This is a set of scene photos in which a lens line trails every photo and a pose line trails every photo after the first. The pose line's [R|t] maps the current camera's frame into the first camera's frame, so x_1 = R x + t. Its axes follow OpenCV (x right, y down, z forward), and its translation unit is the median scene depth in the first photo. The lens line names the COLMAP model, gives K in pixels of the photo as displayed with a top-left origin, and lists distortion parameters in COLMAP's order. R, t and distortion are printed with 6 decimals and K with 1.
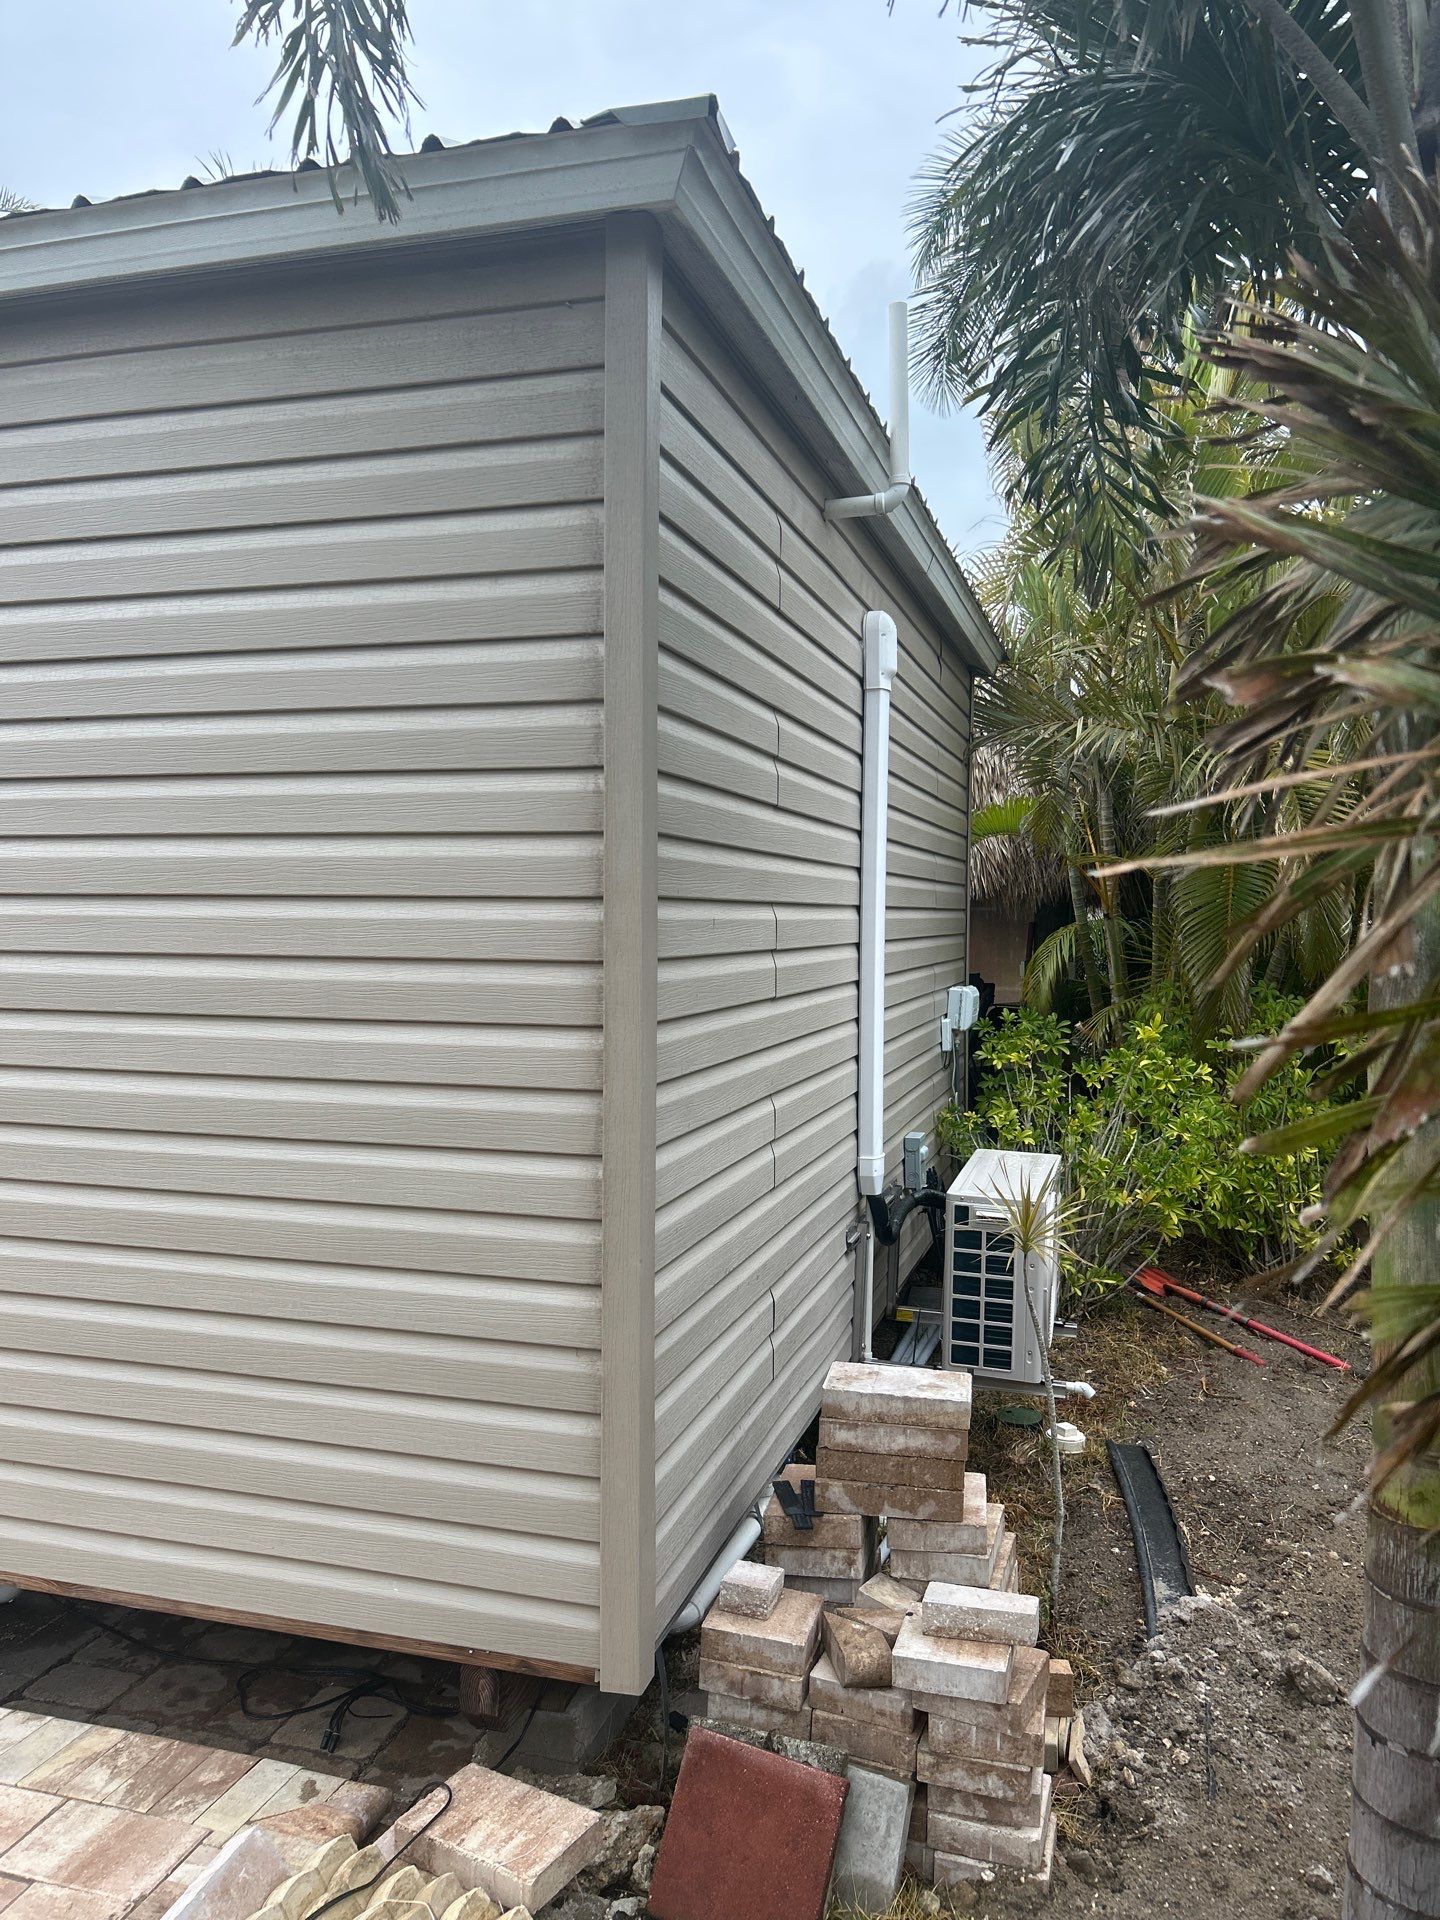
lens RADIAL K [[1446.9, 0, 720.0], [0, 1446.9, 961.9], [0, 0, 1]] dist [0.015089, -0.000733]
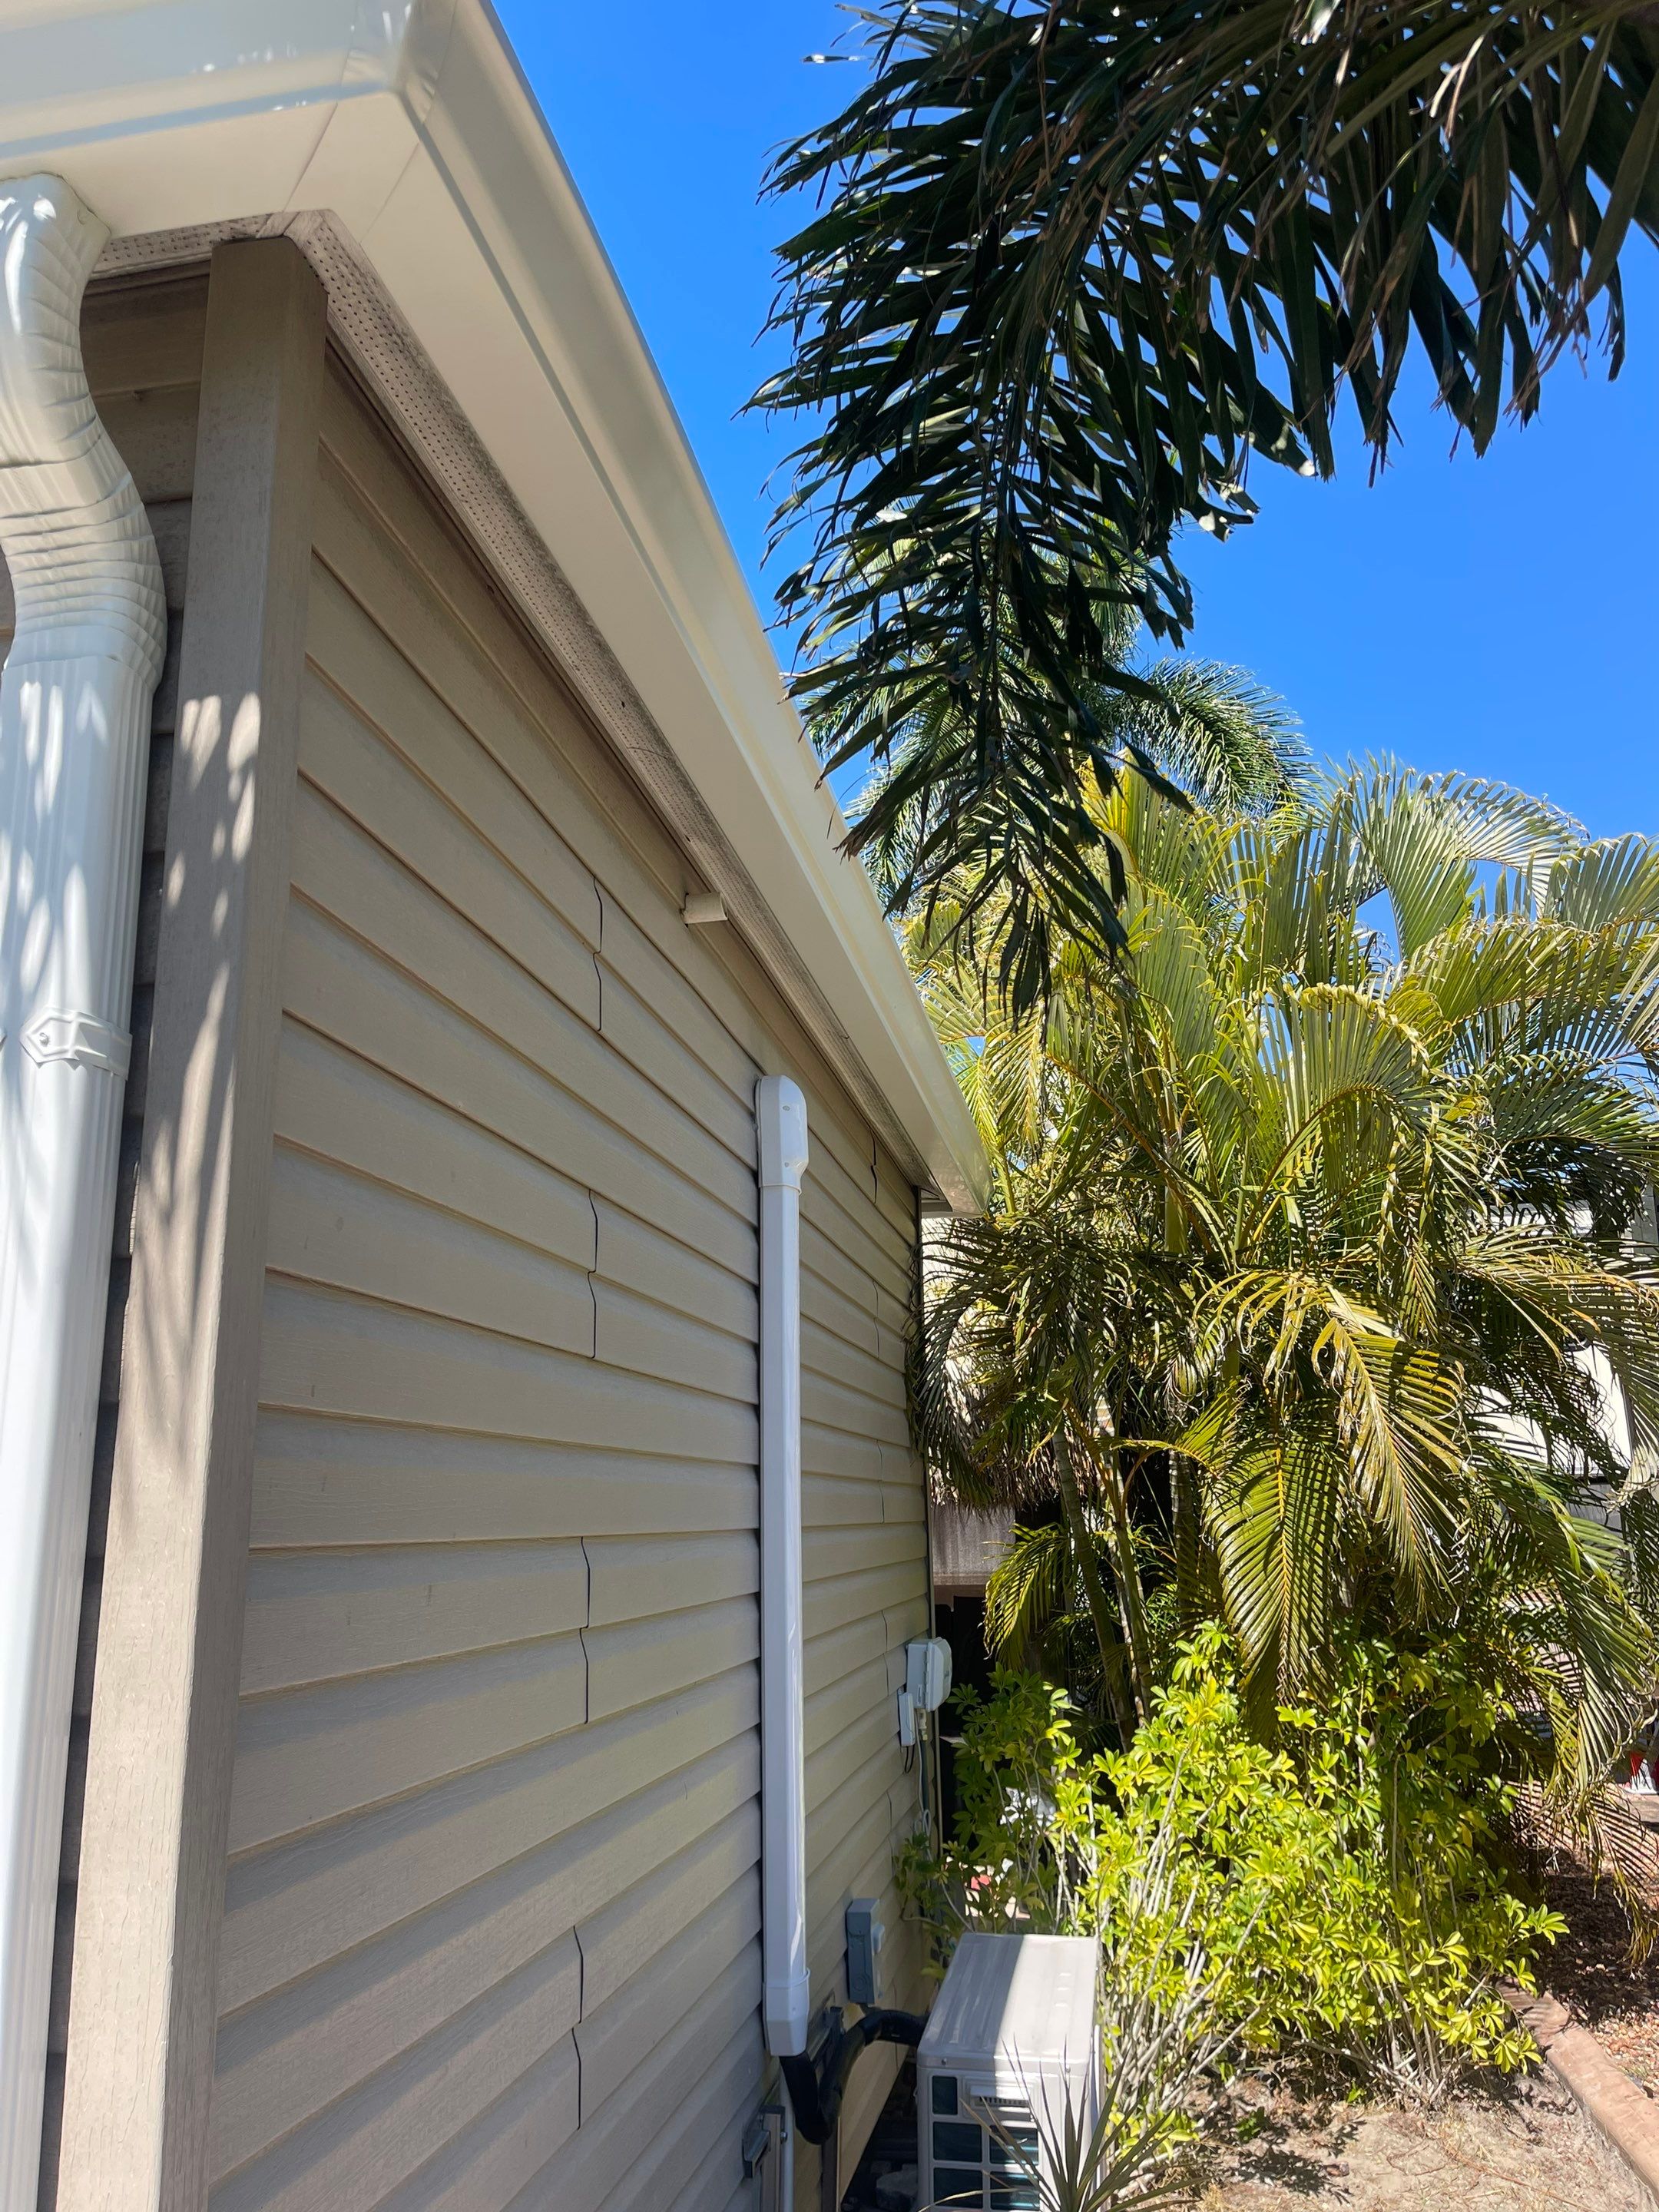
lens RADIAL K [[1667.0, 0, 823.3], [0, 1667.0, 1108.3], [0, 0, 1]] dist [0.015089, -0.000733]
pose [[0.993886, 0.003268, 0.110361, 0.042730], [0.027435, 0.960902, -0.275526, -0.013430], [-0.106947, 0.276869, 0.954938, 0.252940]]
